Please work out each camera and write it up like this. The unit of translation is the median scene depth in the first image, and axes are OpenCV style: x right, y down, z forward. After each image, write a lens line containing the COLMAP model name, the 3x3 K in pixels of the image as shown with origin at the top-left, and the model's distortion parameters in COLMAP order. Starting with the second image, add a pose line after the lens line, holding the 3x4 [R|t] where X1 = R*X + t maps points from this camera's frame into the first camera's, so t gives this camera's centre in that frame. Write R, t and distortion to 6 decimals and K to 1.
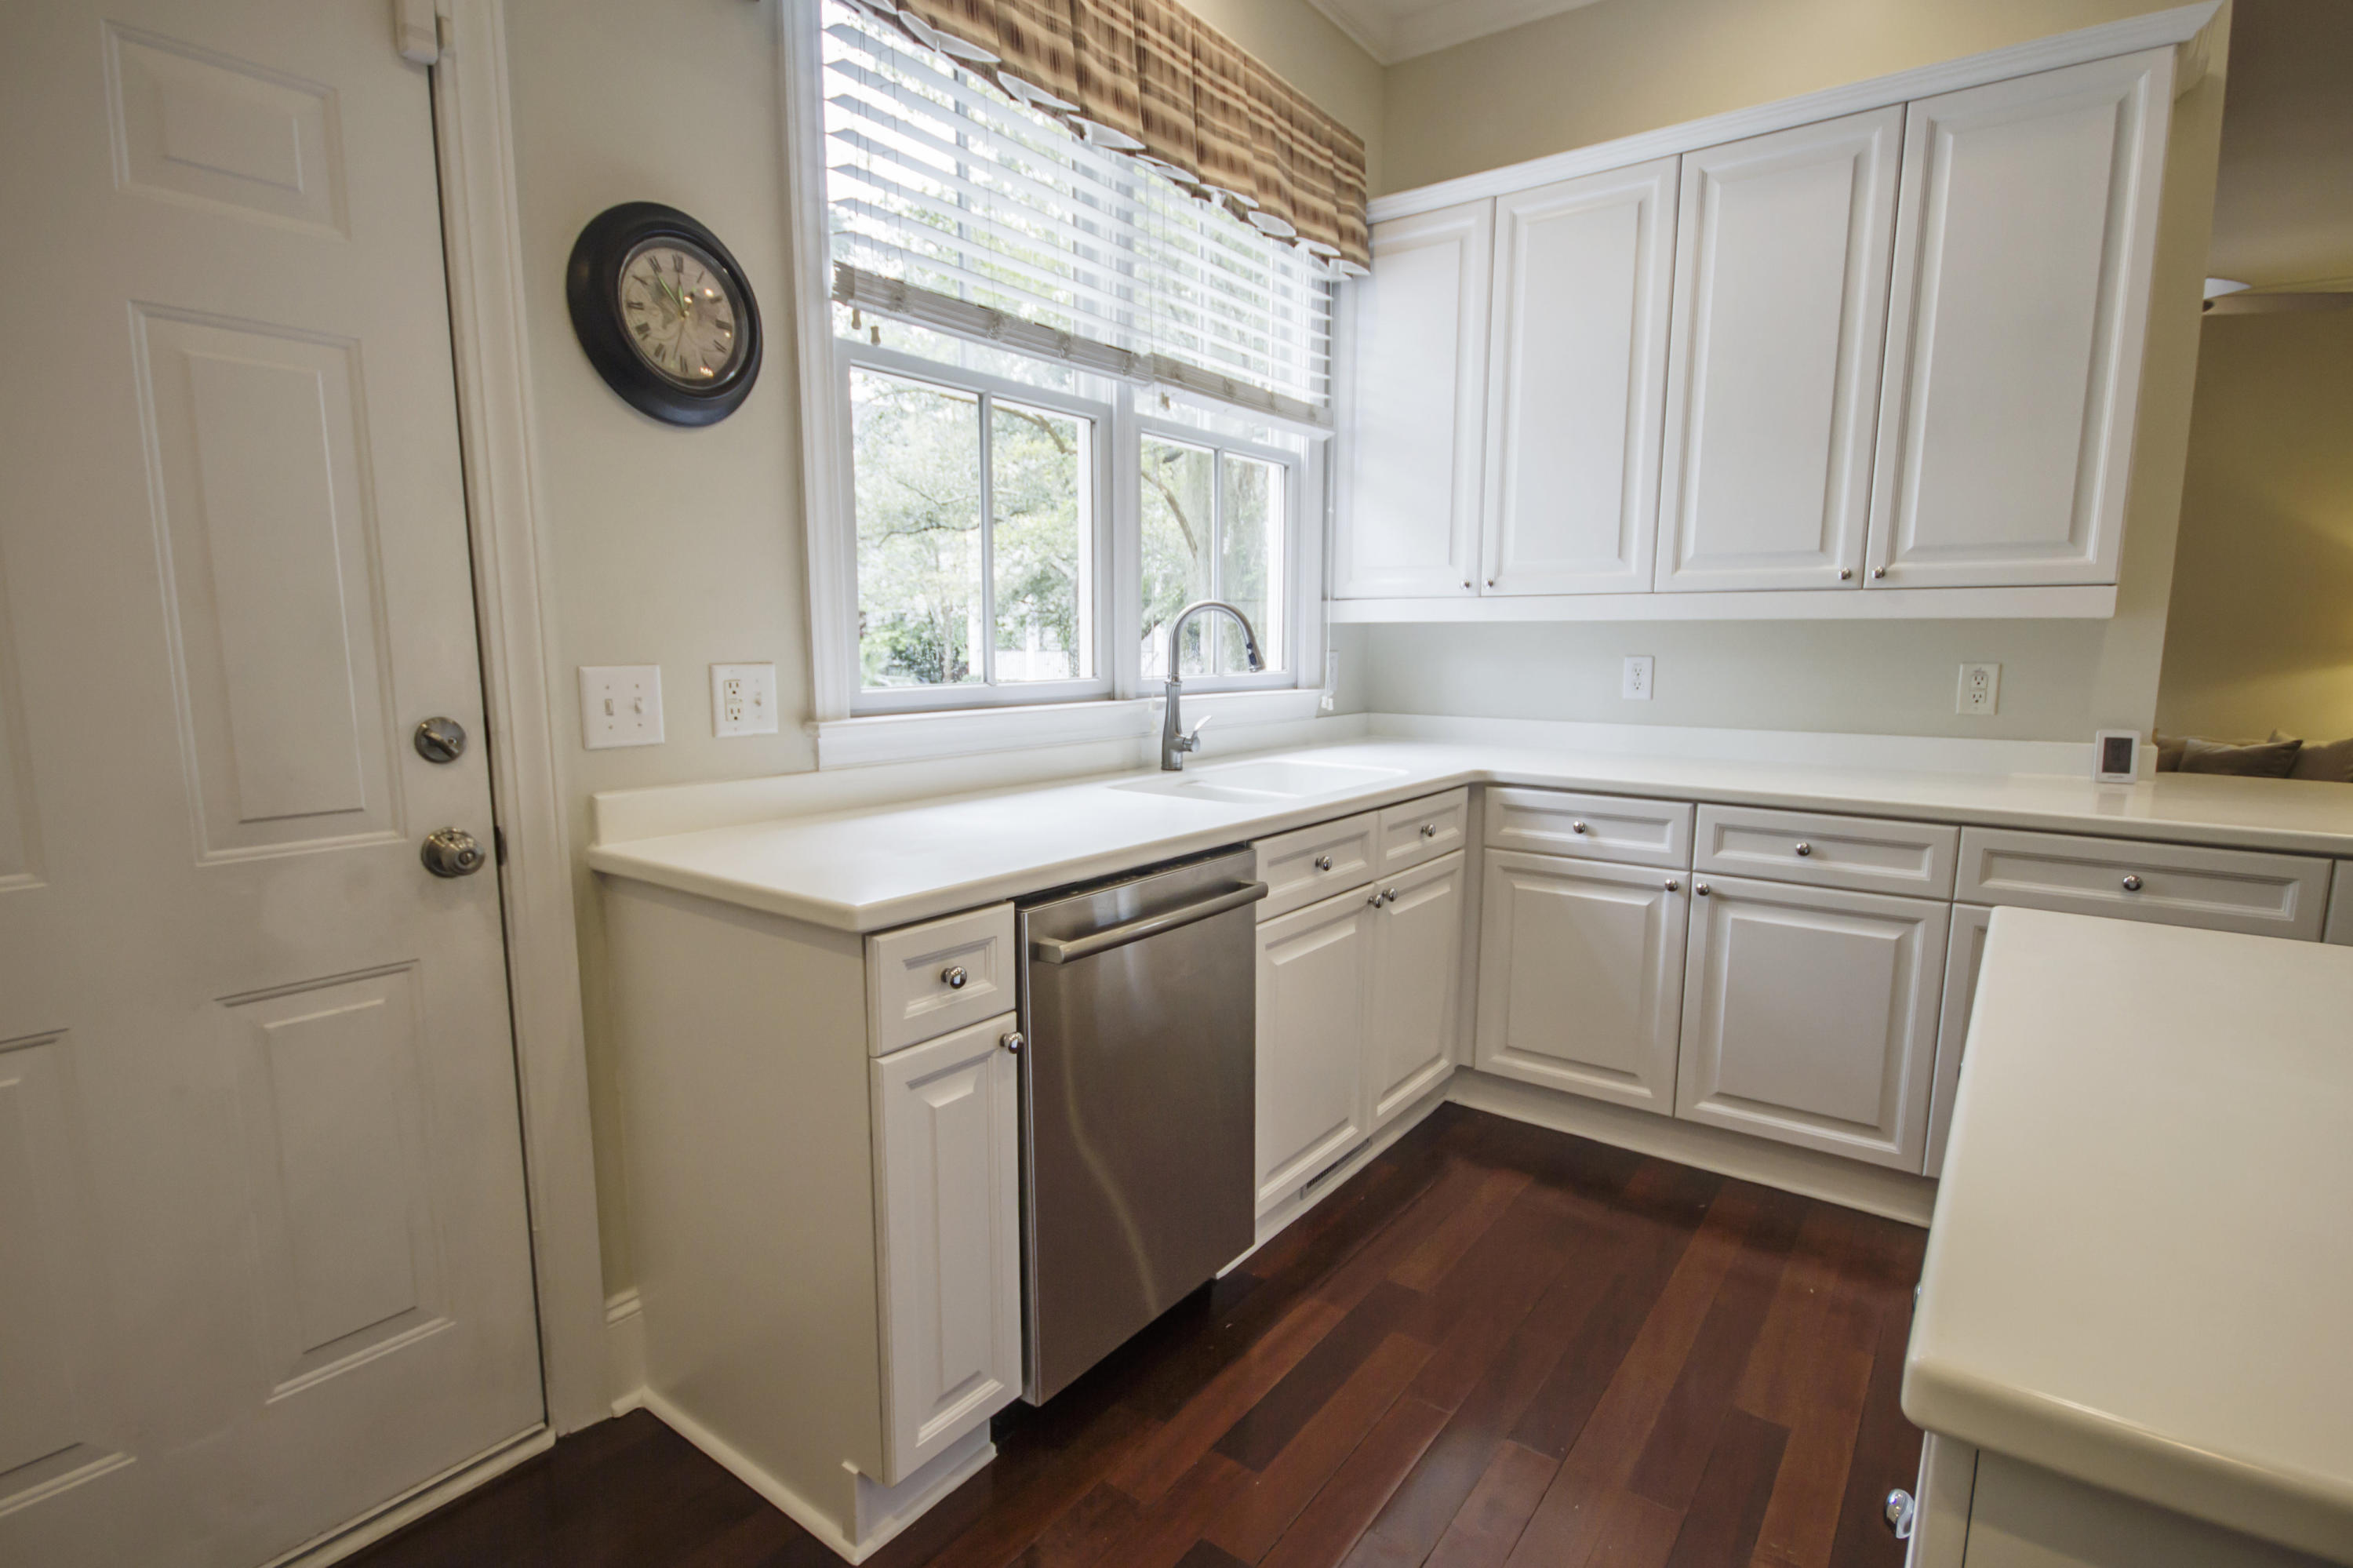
lens RADIAL K [[1131.3, 0, 1197.8], [0, 1131.3, 808.0], [0, 0, 1]] dist [0.019723, -0.021936]
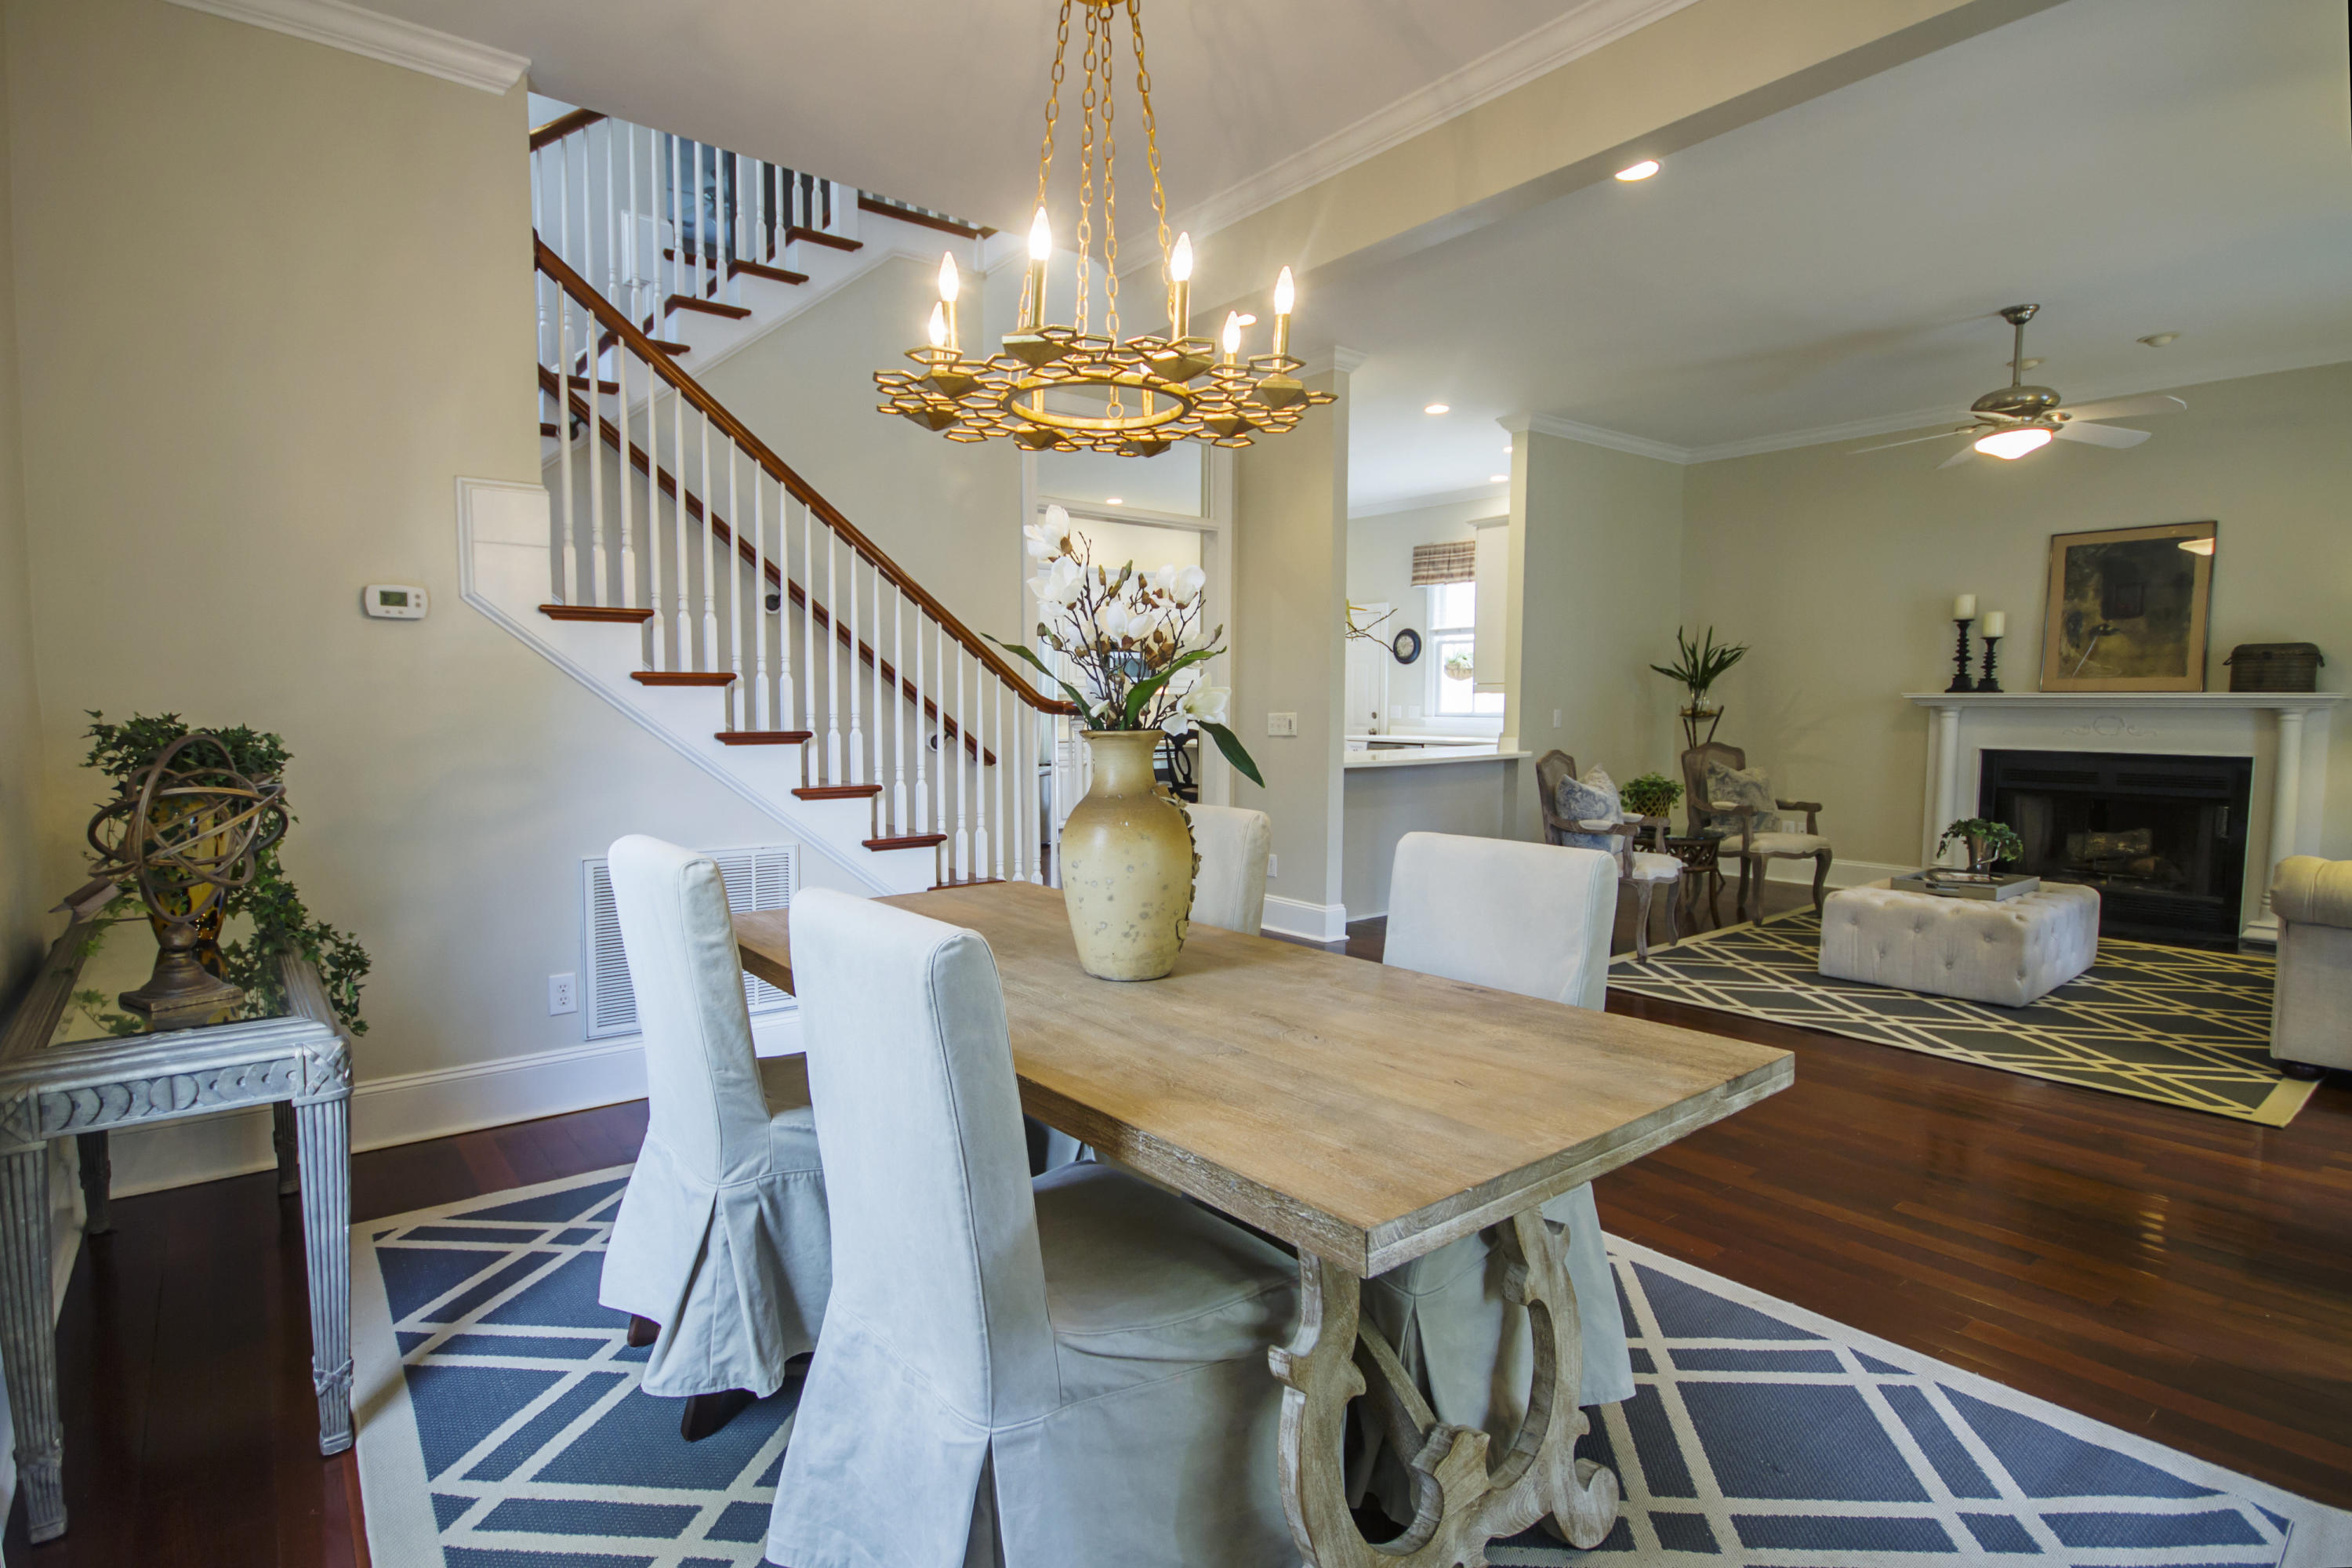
lens RADIAL K [[1124.8, 0, 1130.8], [0, 1124.8, 784.0], [0, 0, 1]] dist [0.001291, 0.000827]
pose [[-0.306359, 0.066656, -0.949580, 4.185012], [-0.156436, 0.980457, 0.119294, -0.153083], [0.938974, 0.185095, -0.289944, 1.114519]]
